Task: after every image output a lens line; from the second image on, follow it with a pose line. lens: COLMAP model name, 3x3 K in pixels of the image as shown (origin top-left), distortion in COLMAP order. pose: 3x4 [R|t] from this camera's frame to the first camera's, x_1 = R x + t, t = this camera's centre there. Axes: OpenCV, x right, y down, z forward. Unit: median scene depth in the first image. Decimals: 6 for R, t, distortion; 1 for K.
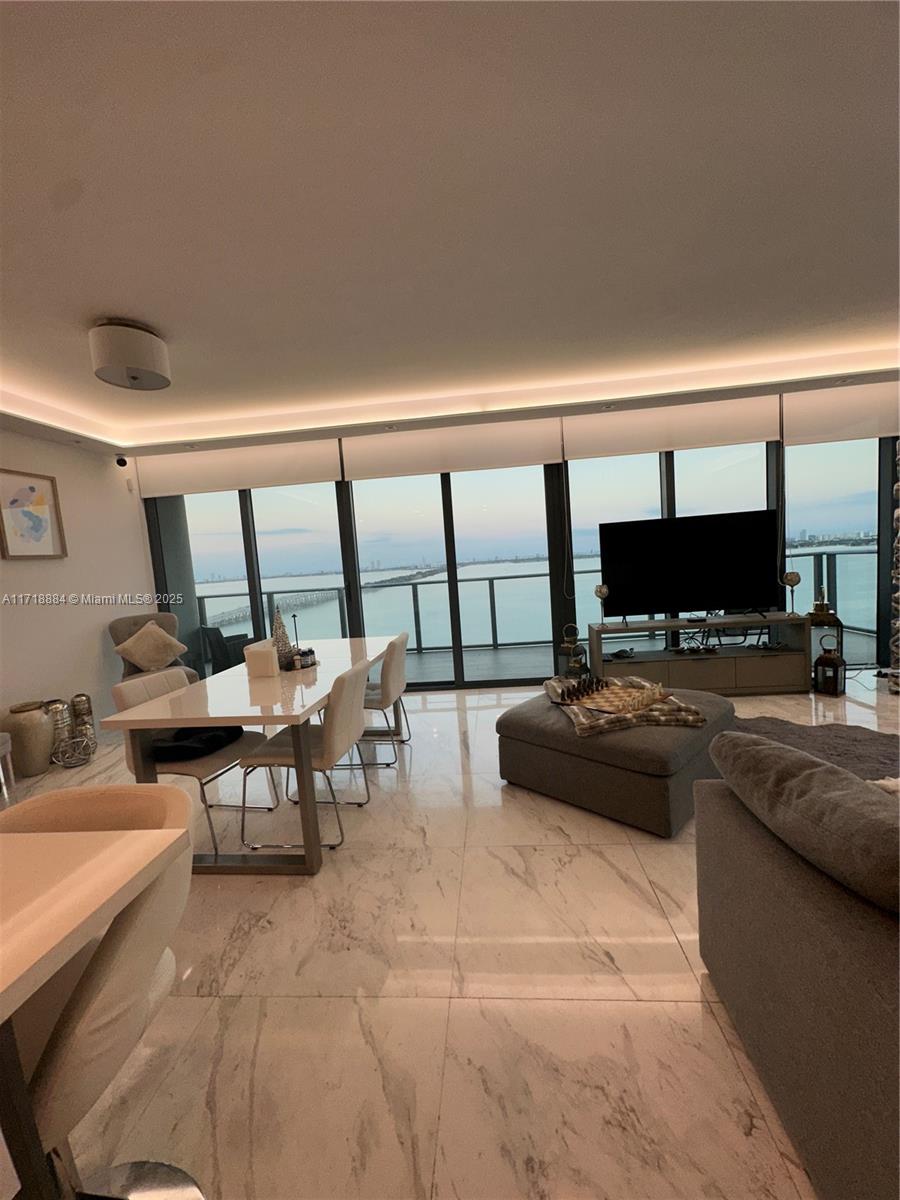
lens RADIAL K [[481.8, 0, 450.0], [0, 481.8, 600.0], [0, 0, 1]] dist [0.002115, 0.000488]
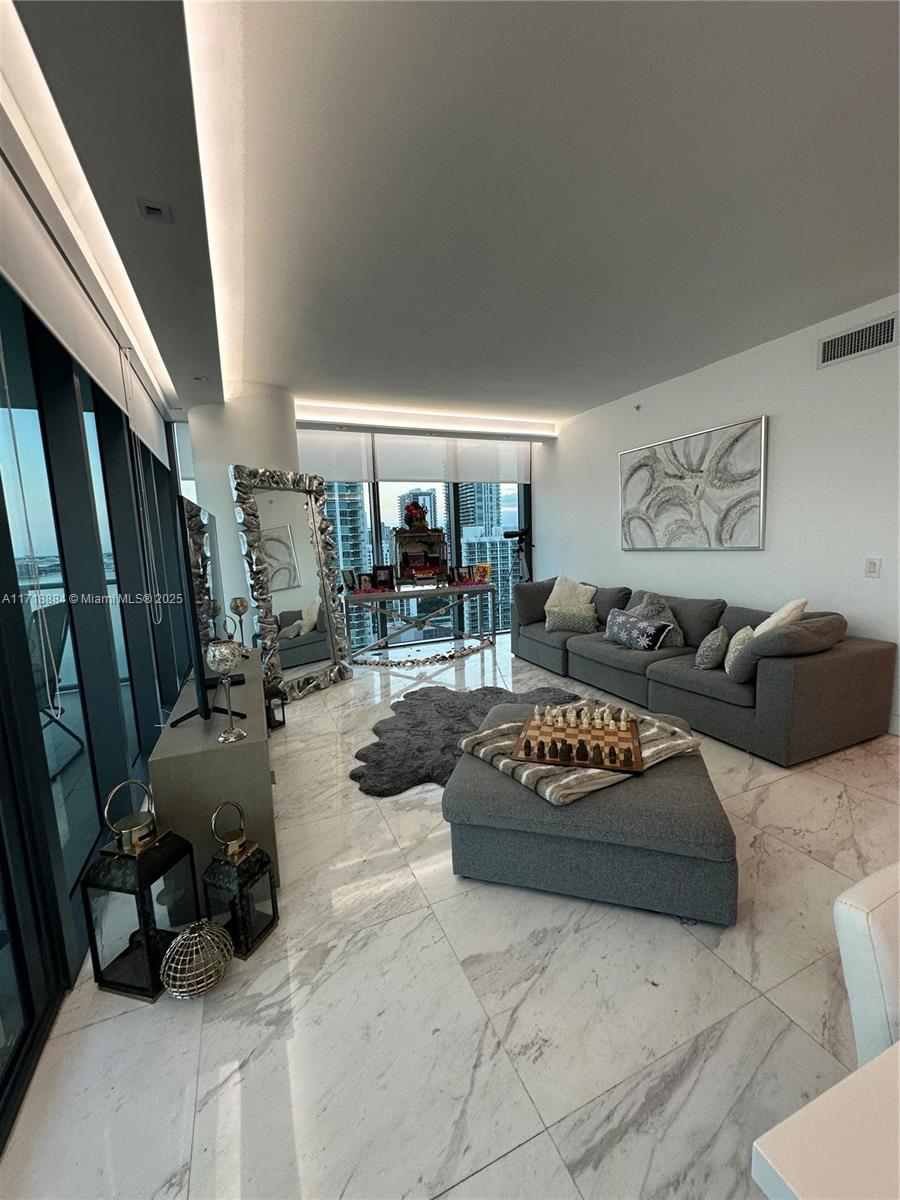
lens RADIAL K [[473.8, 0, 450.0], [0, 473.8, 600.0], [0, 0, 1]] dist [0.001016, 0.000085]
pose [[-0.469984, -0.022135, 0.882397, -0.217513], [0.148305, 0.983494, 0.103661, -0.116929], [-0.870127, 0.179583, -0.458944, 1.429975]]
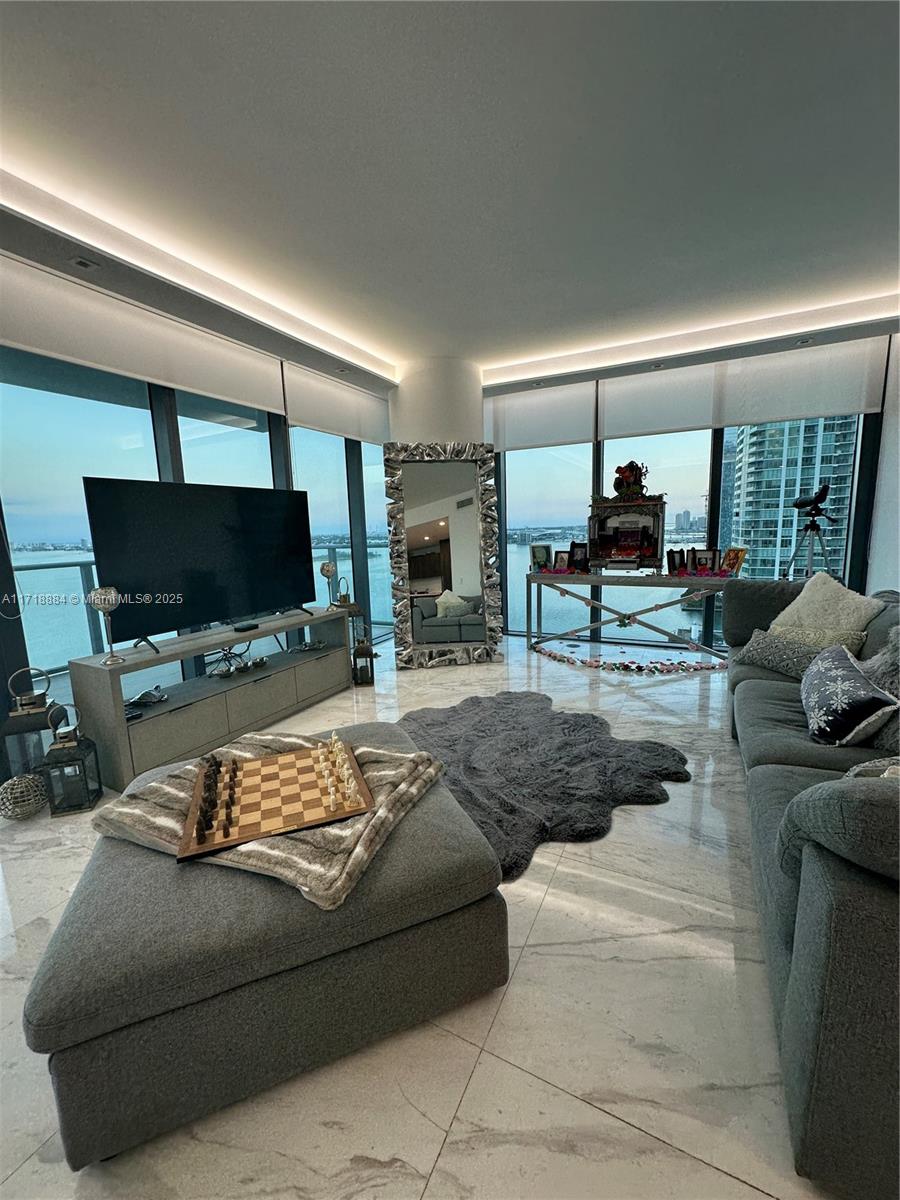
lens RADIAL K [[474.9, 0, 450.0], [0, 474.9, 600.0], [0, 0, 1]] dist [-0.002134, 0.000280]
pose [[0.374844, -0.074995, 0.924050, -0.067250], [0.080304, 0.995603, 0.048227, -0.017502], [-0.923603, 0.056127, 0.379218, 0.593370]]
